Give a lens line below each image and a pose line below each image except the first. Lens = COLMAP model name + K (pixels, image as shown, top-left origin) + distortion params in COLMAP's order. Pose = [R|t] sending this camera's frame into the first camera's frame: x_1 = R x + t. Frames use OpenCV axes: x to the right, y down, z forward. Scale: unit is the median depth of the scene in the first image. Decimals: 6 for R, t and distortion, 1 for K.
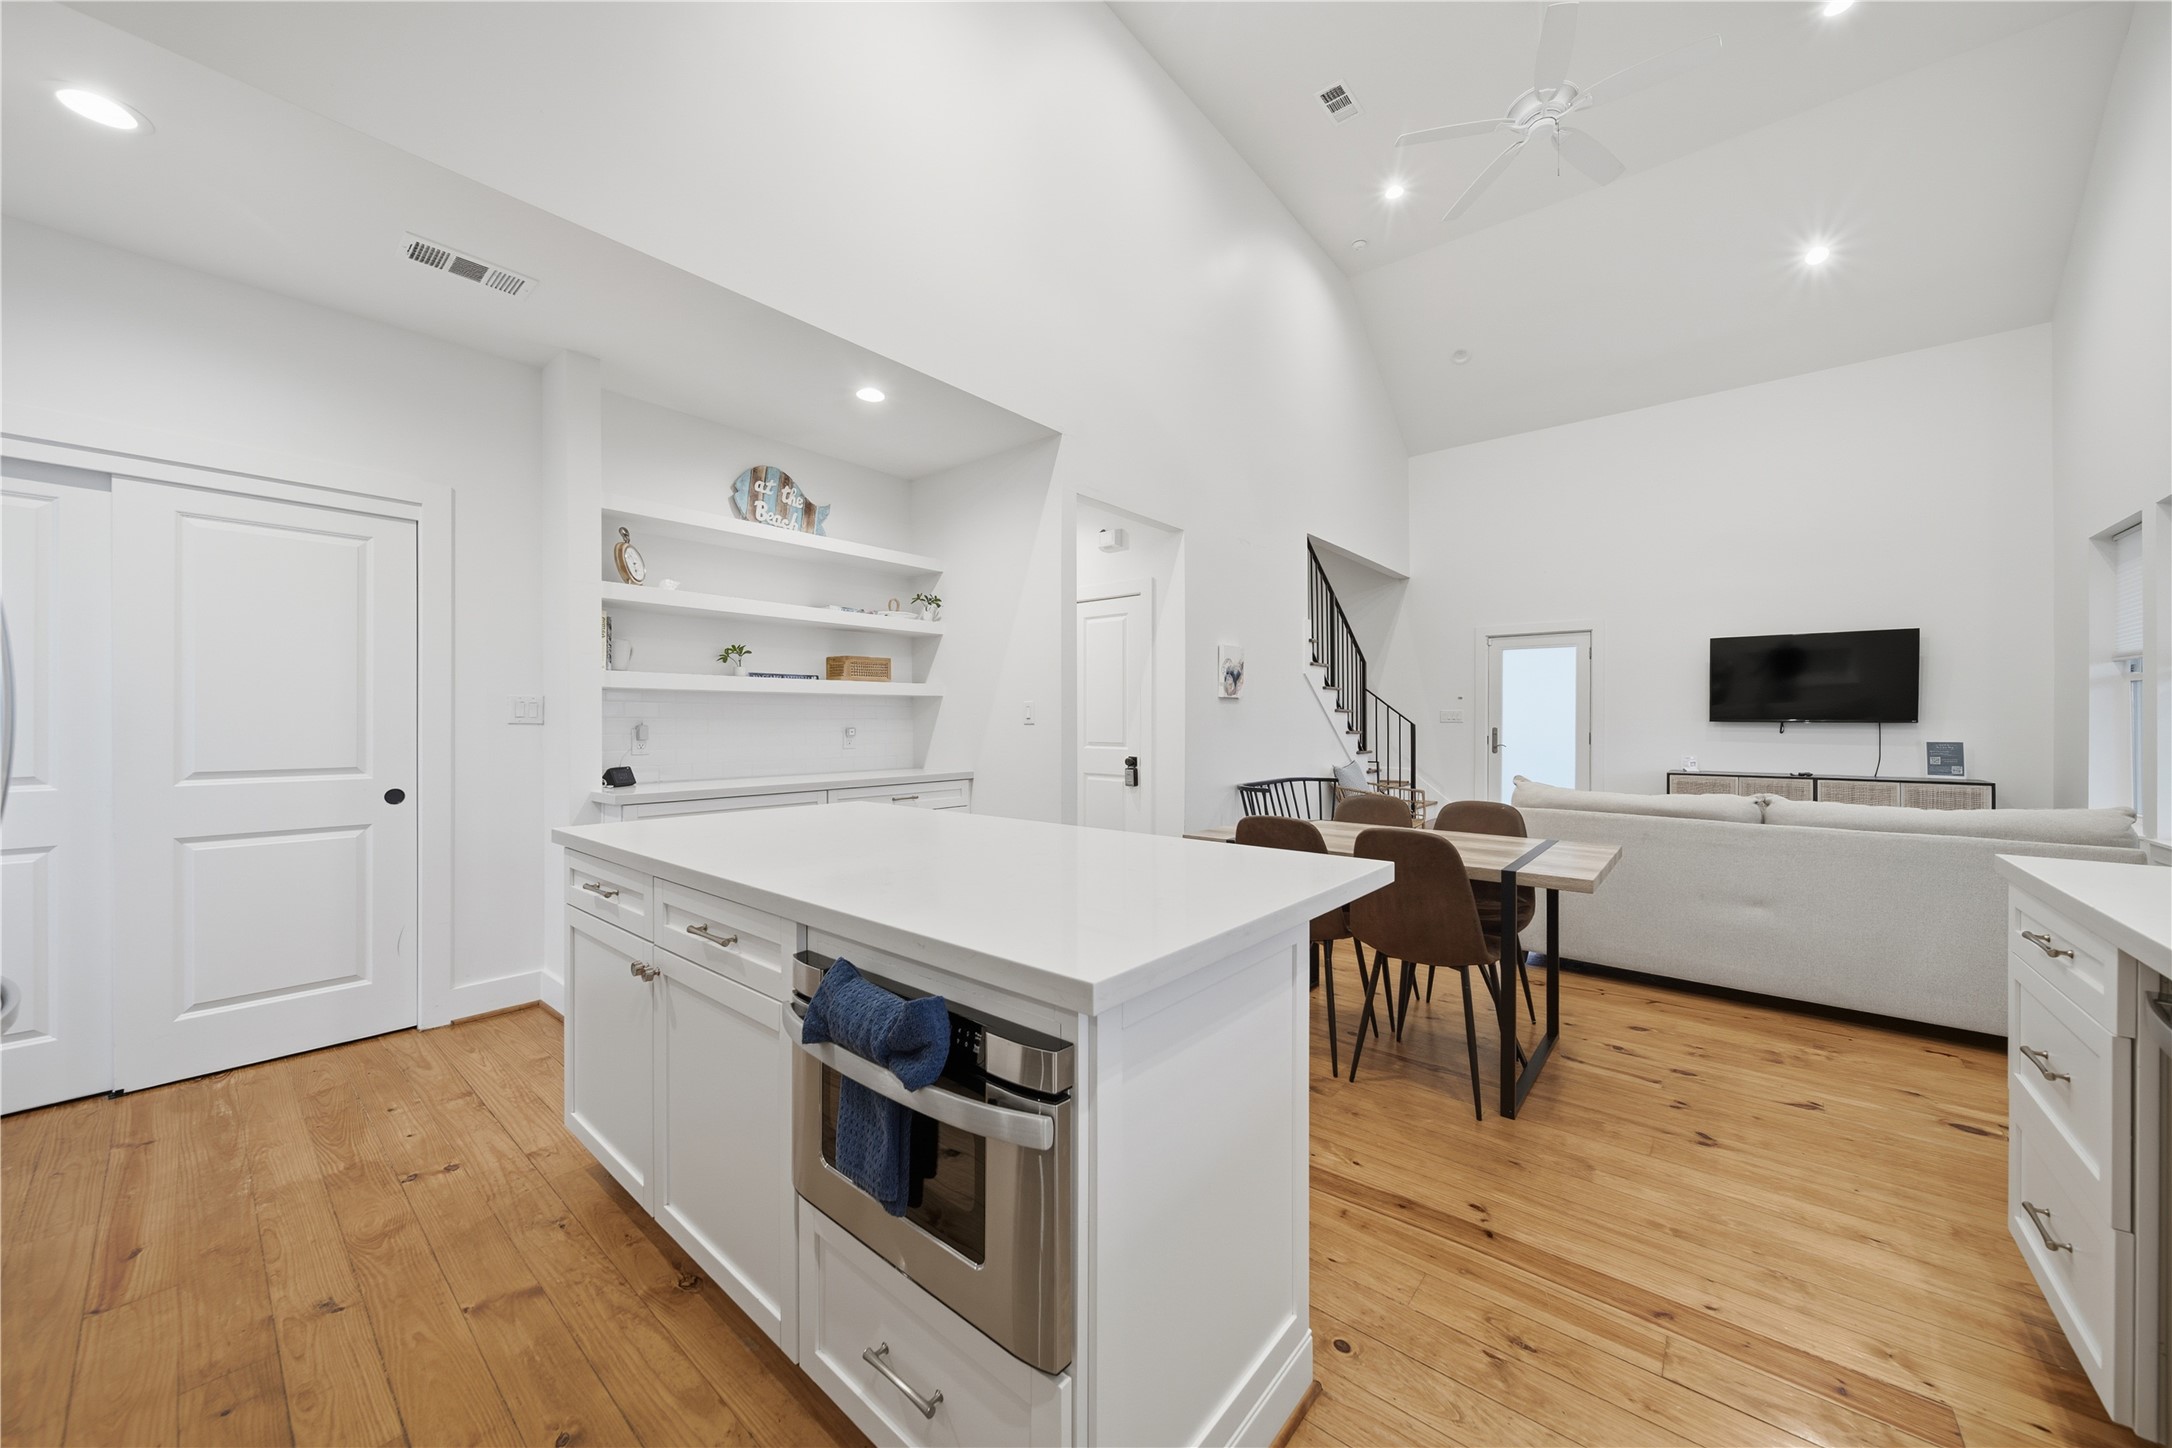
lens RADIAL K [[774.1, 0, 1086.0], [0, 774.1, 724.0], [0, 0, 1]] dist [-0.000104, -0.000087]
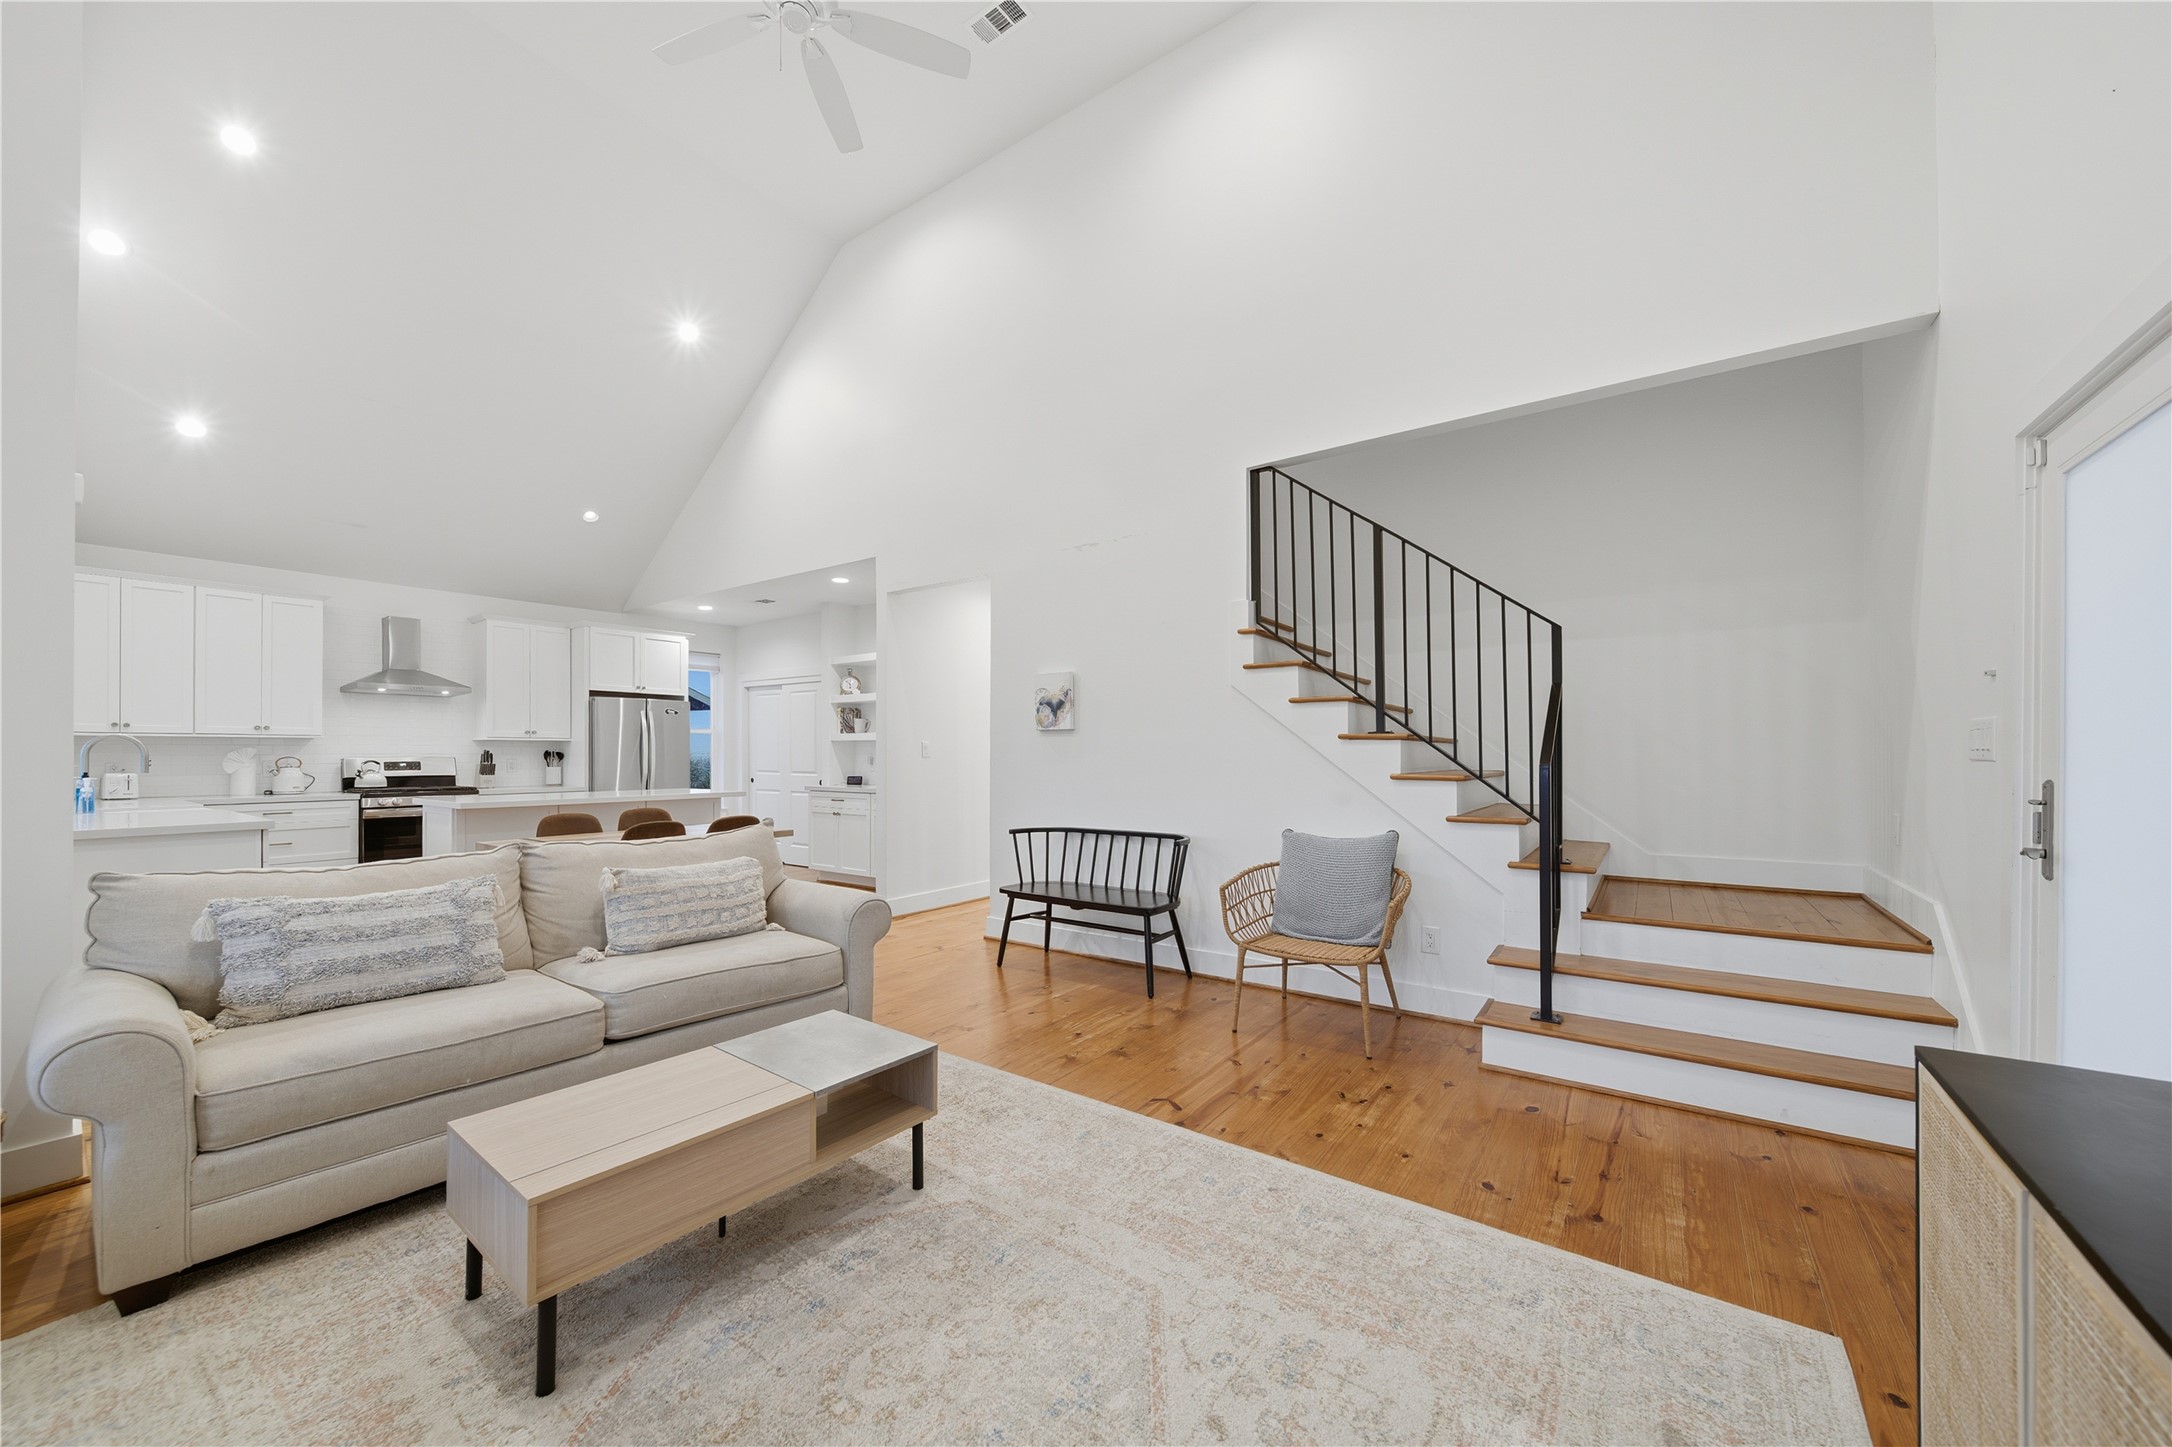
lens RADIAL K [[795.5, 0, 1088.1], [0, 795.5, 752.8], [0, 0, 1]] dist [-0.000979, -0.000483]
pose [[0.081796, -0.003258, -0.996644, 1.428745], [-0.002932, 0.999990, -0.003510, -0.004498], [0.996645, 0.003209, 0.081785, 1.228499]]
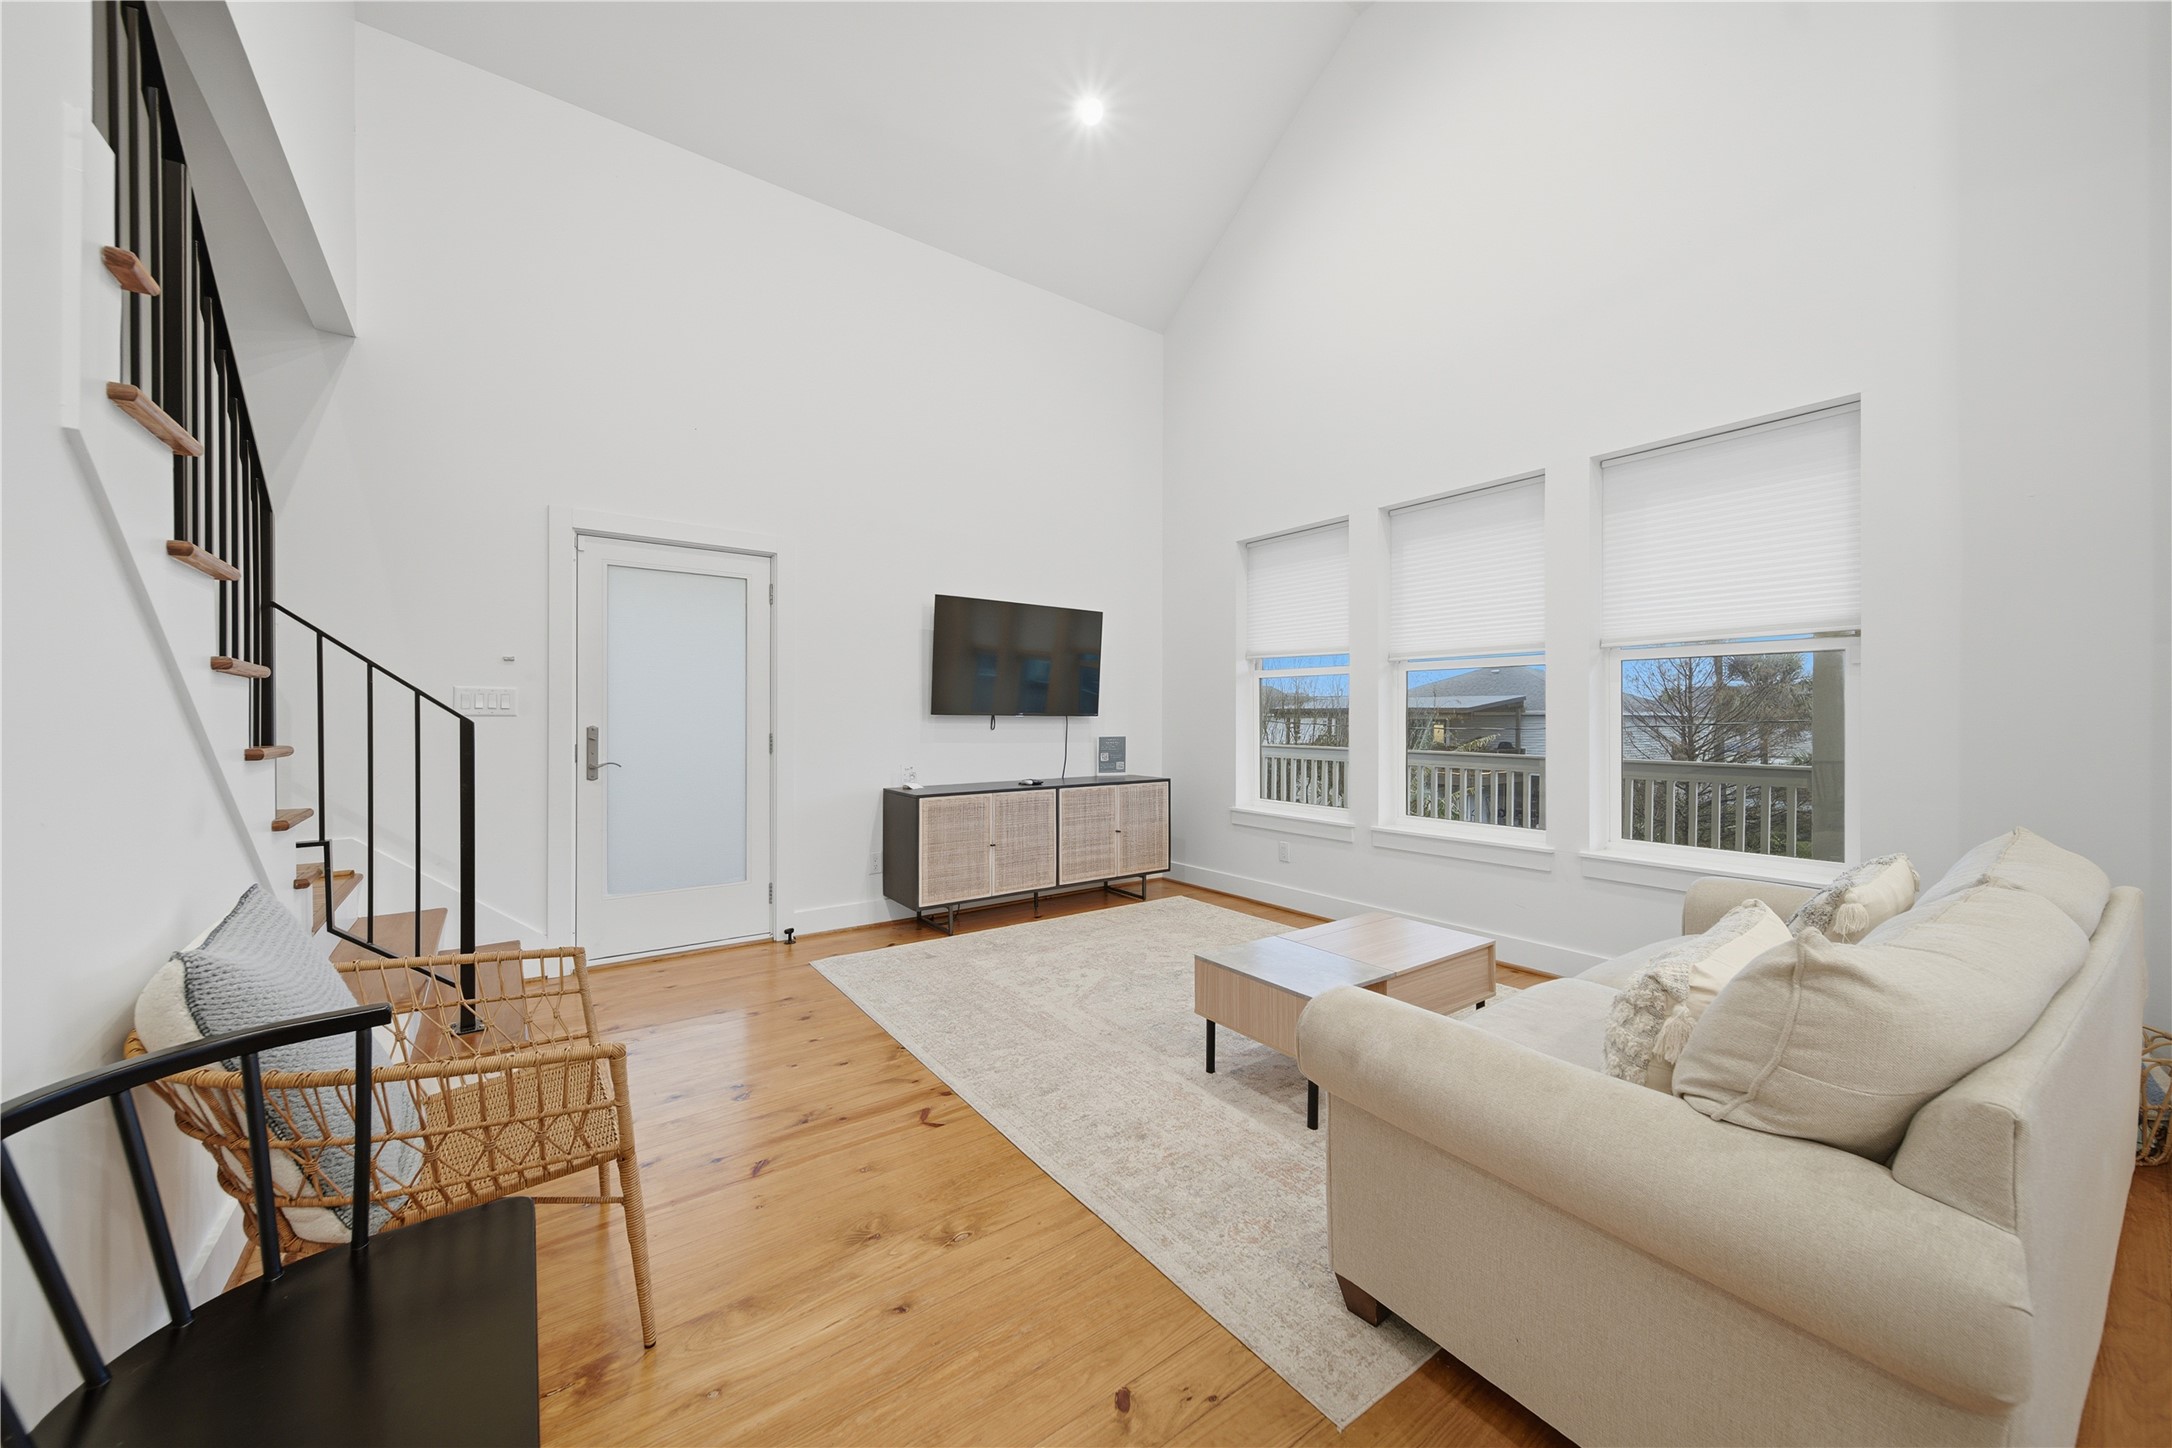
lens RADIAL K [[774.1, 0, 1086.0], [0, 774.1, 724.0], [0, 0, 1]] dist [-0.000104, -0.000087]
pose [[0.227223, -0.008504, 0.973806, 0.258047], [0.001420, 0.999964, 0.008401, 0.000046], [-0.973842, -0.000526, 0.227227, 1.115438]]
